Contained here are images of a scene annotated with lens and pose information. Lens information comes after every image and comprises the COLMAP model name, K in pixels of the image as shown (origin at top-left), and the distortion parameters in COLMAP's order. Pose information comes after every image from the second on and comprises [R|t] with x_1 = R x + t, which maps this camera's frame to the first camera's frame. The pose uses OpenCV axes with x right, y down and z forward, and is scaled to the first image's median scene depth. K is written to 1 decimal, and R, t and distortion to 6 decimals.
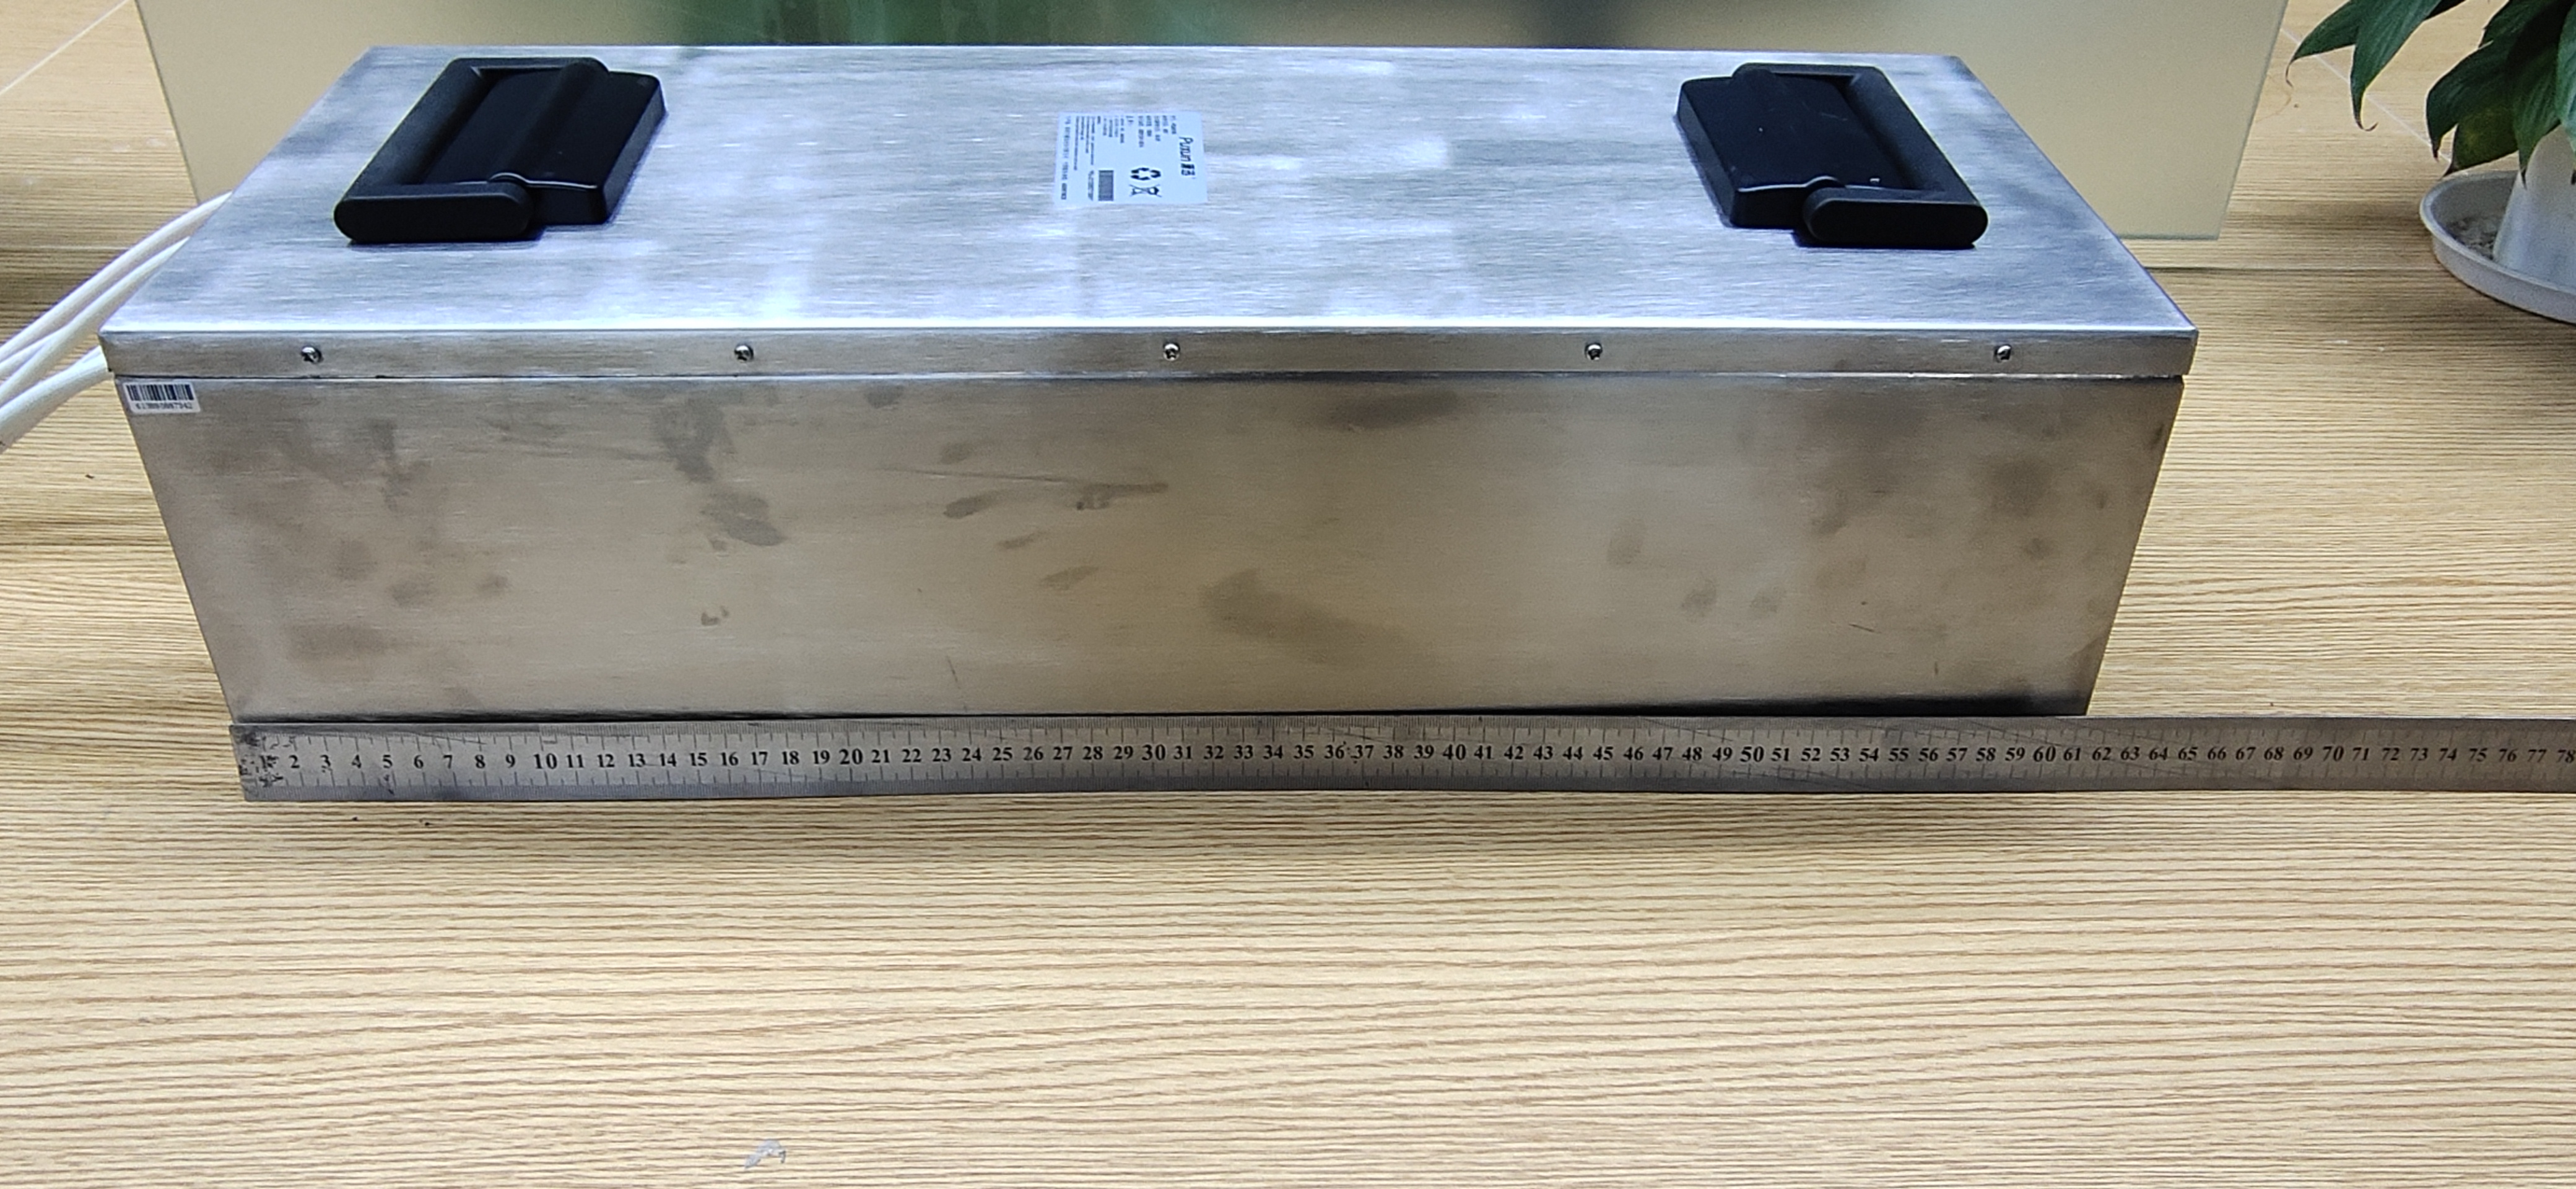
lens RADIAL K [[2090.7, 0, 1316.6], [0, 2090.7, 584.7], [0, 0, 1]] dist [-0.089386, 0.176804]
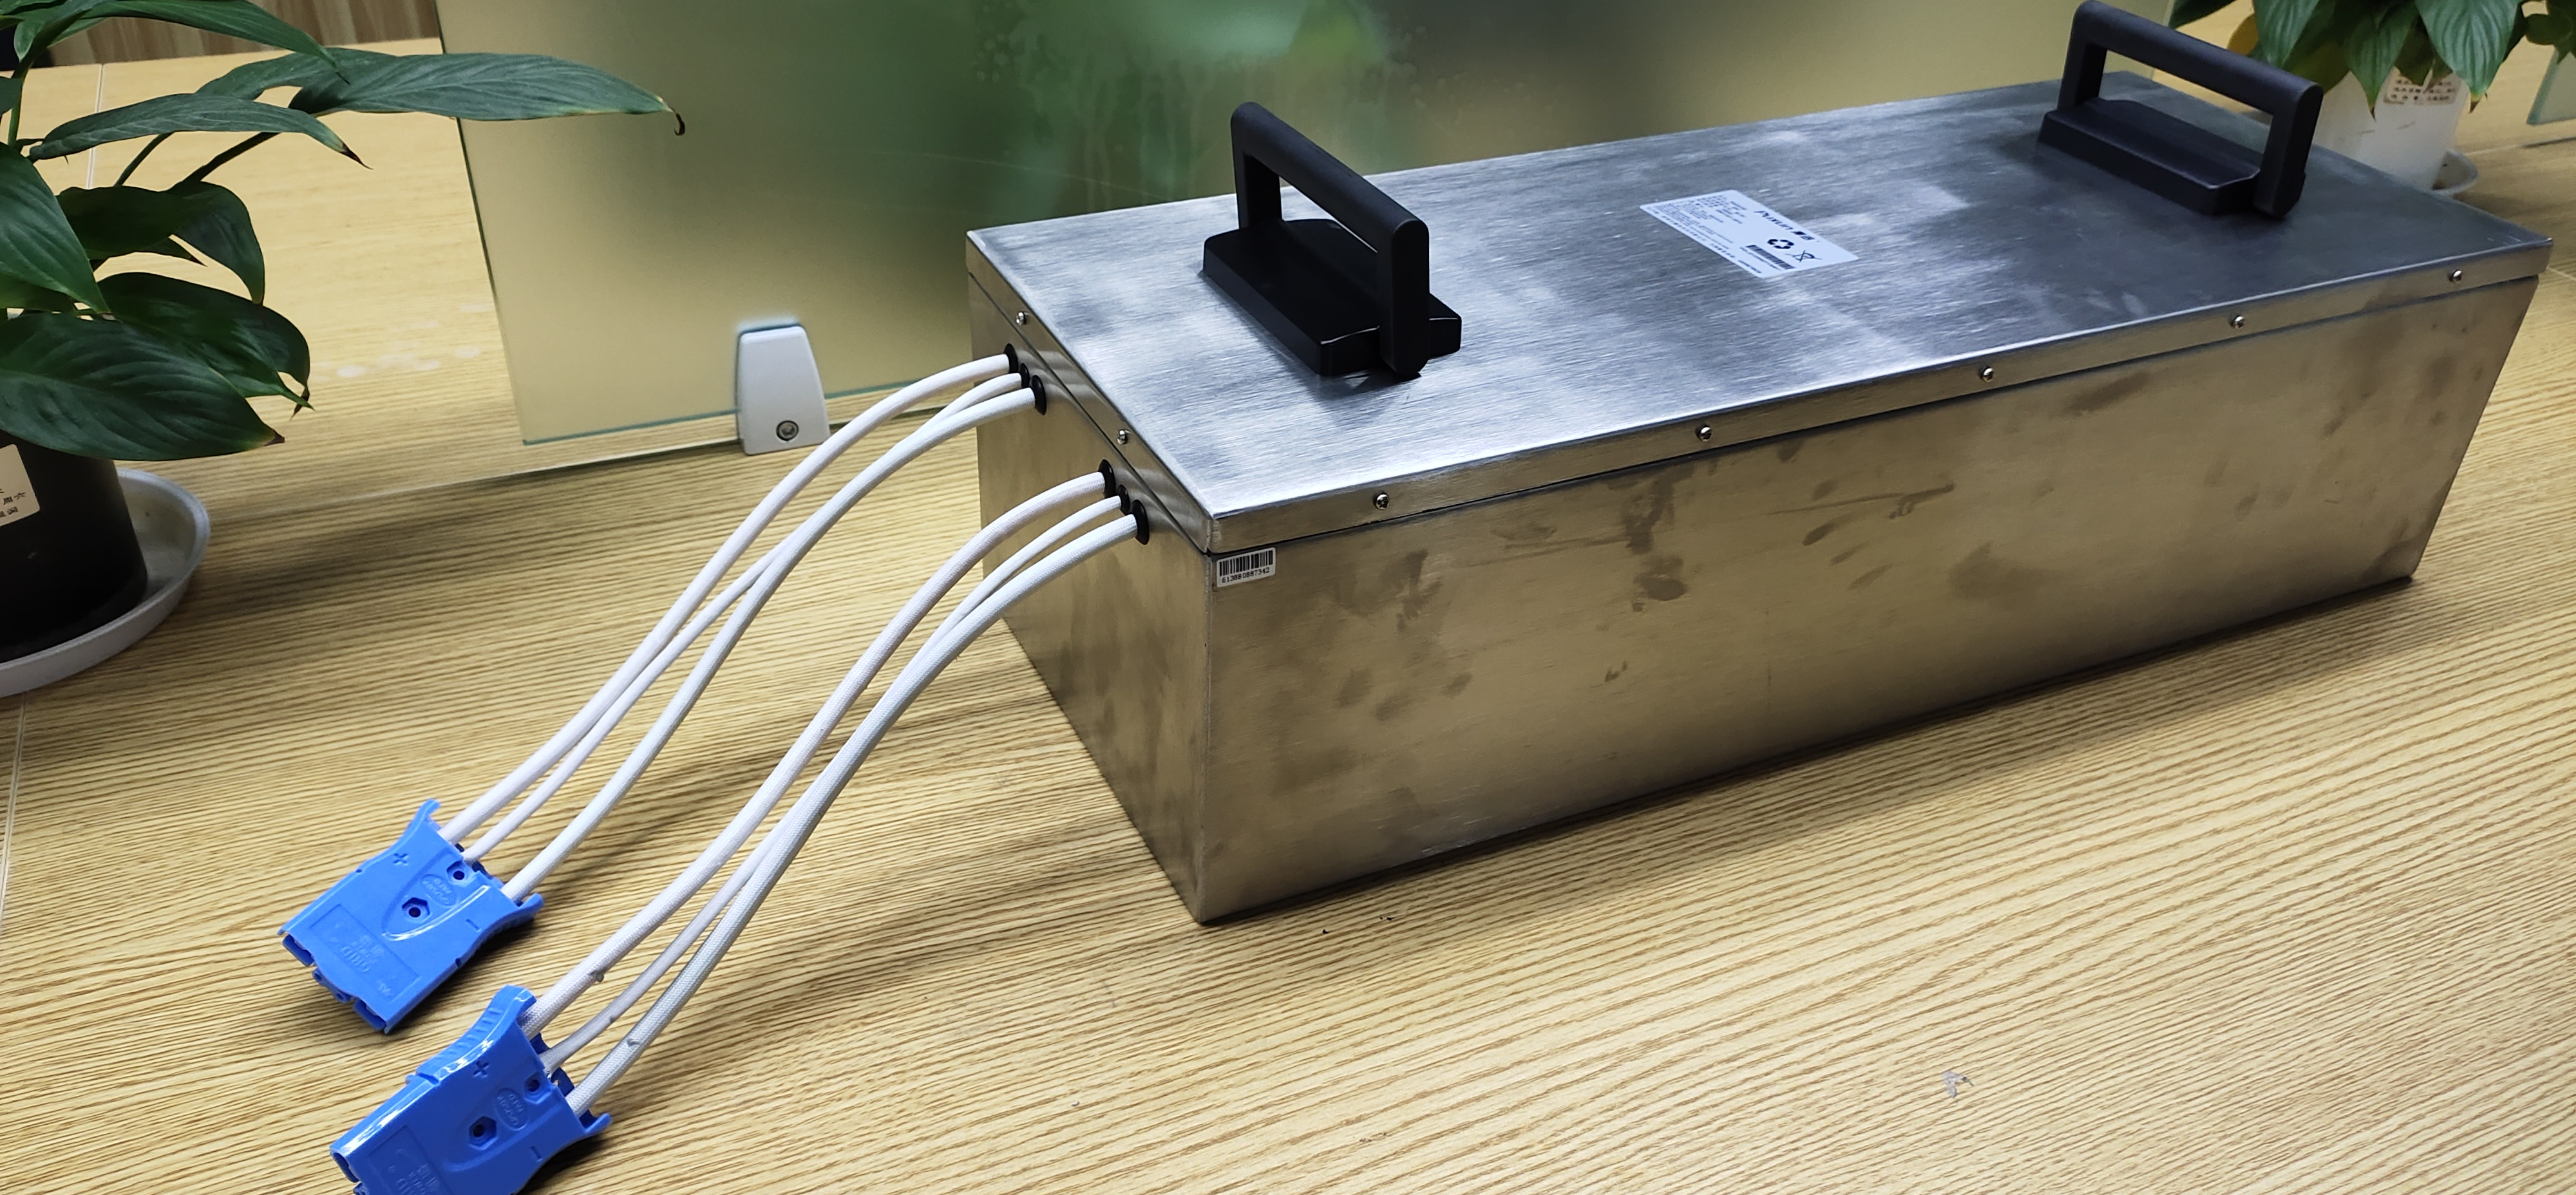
lens RADIAL K [[1897.5, 0, 1288.0], [0, 1897.5, 597.5], [0, 0, 1]] dist [0.068277, -0.074007]
pose [[0.922376, -0.198868, 0.331171, -0.794324], [0.201943, 0.979066, 0.025478, -0.087956], [-0.329305, 0.043377, 0.943227, 0.067445]]
